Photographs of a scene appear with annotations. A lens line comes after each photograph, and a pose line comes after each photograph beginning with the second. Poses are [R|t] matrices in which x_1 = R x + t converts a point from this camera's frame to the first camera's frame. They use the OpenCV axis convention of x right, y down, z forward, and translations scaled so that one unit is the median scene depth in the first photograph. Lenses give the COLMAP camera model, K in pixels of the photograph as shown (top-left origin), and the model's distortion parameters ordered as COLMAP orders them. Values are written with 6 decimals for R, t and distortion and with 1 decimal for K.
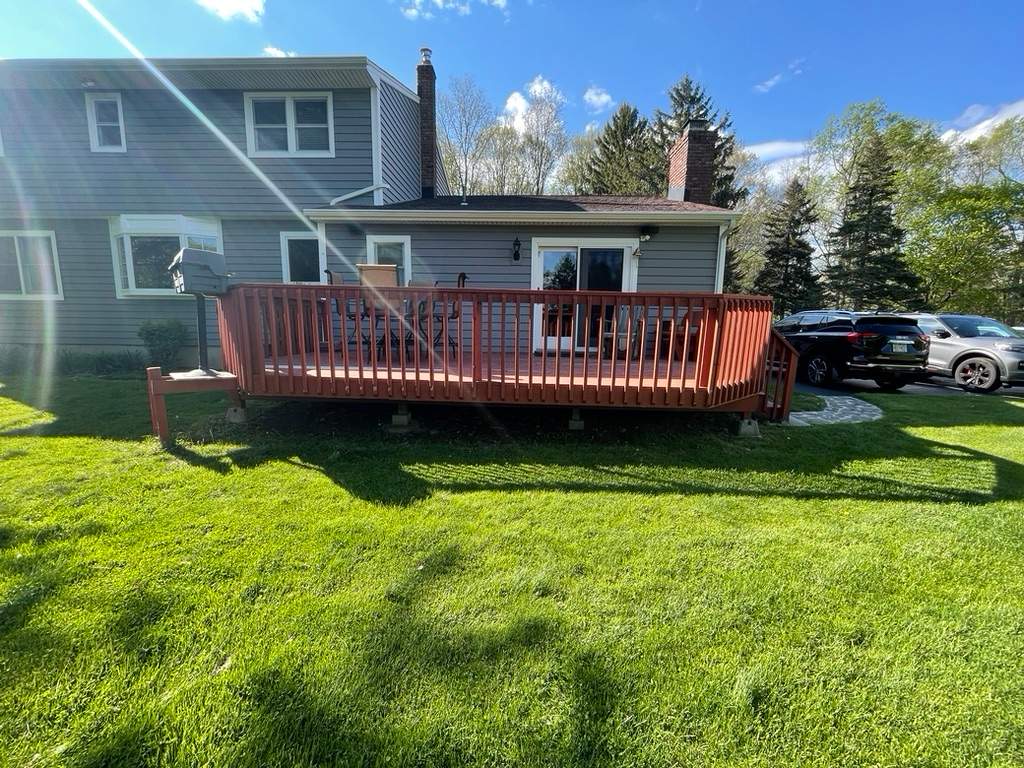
lens RADIAL K [[406.4, 0, 505.3], [0, 406.4, 386.9], [0, 0, 1]] dist [0.000062, -0.000975]
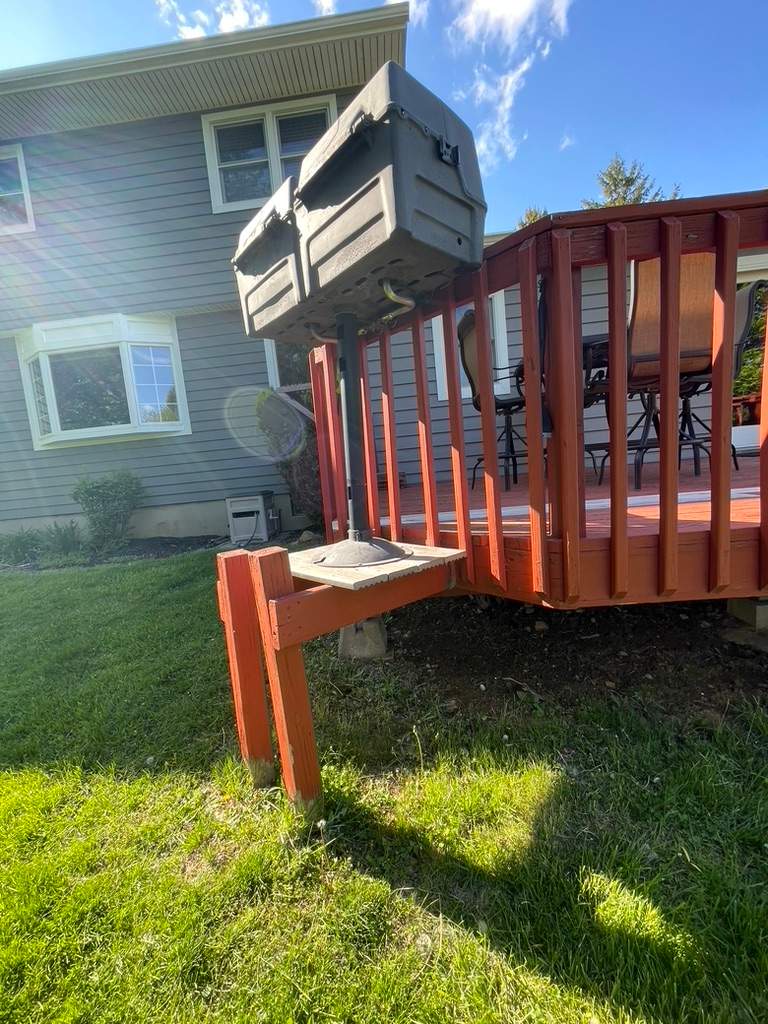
lens RADIAL K [[406.4, 0, 381.6], [0, 406.4, 513.6], [0, 0, 1]] dist [0.000062, -0.000975]
pose [[0.993886, -0.105222, -0.033456, -0.389340], [0.104065, 0.993967, -0.034634, -0.027862], [0.036899, 0.030941, 0.998840, 0.363545]]
